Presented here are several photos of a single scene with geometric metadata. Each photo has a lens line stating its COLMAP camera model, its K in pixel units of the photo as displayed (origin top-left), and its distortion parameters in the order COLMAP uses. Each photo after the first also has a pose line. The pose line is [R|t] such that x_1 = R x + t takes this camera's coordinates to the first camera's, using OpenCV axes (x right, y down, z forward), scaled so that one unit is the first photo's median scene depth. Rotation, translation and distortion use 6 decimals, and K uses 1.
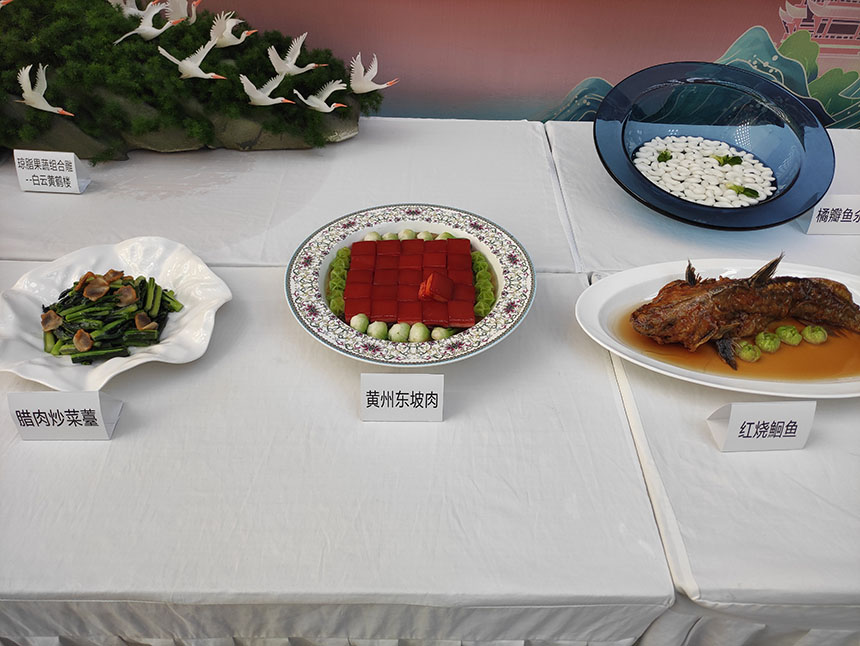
lens RADIAL K [[621.9, 0, 430.0], [0, 621.9, 323.0], [0, 0, 1]] dist [0.029309, -0.019197]
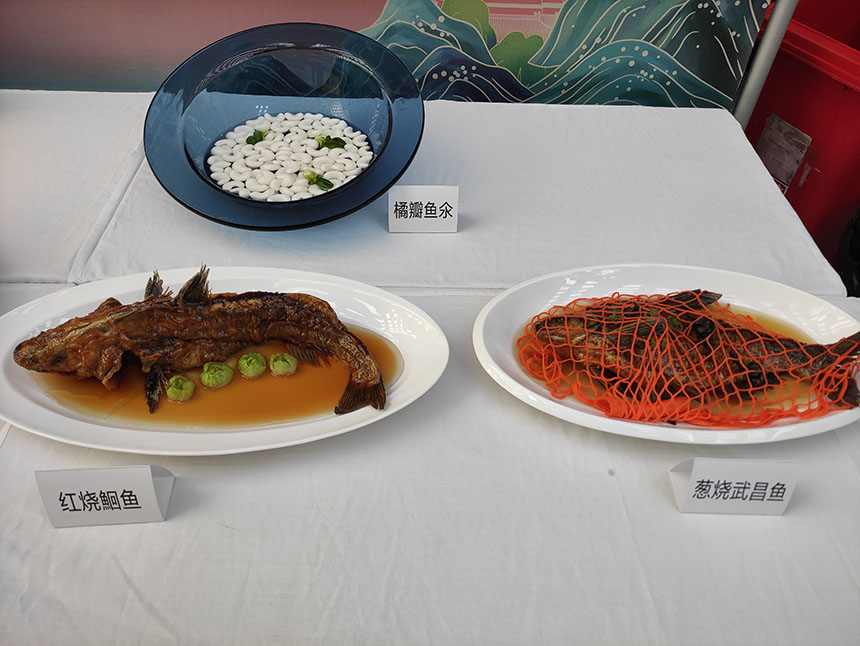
lens RADIAL K [[643.2, 0, 430.0], [0, 643.2, 323.0], [0, 0, 1]] dist [0.022567, -0.004529]
pose [[0.999853, -0.009756, 0.014092, 0.699228], [0.009279, 0.999396, 0.033488, -0.053825], [-0.014410, -0.033353, 0.999340, 0.149599]]
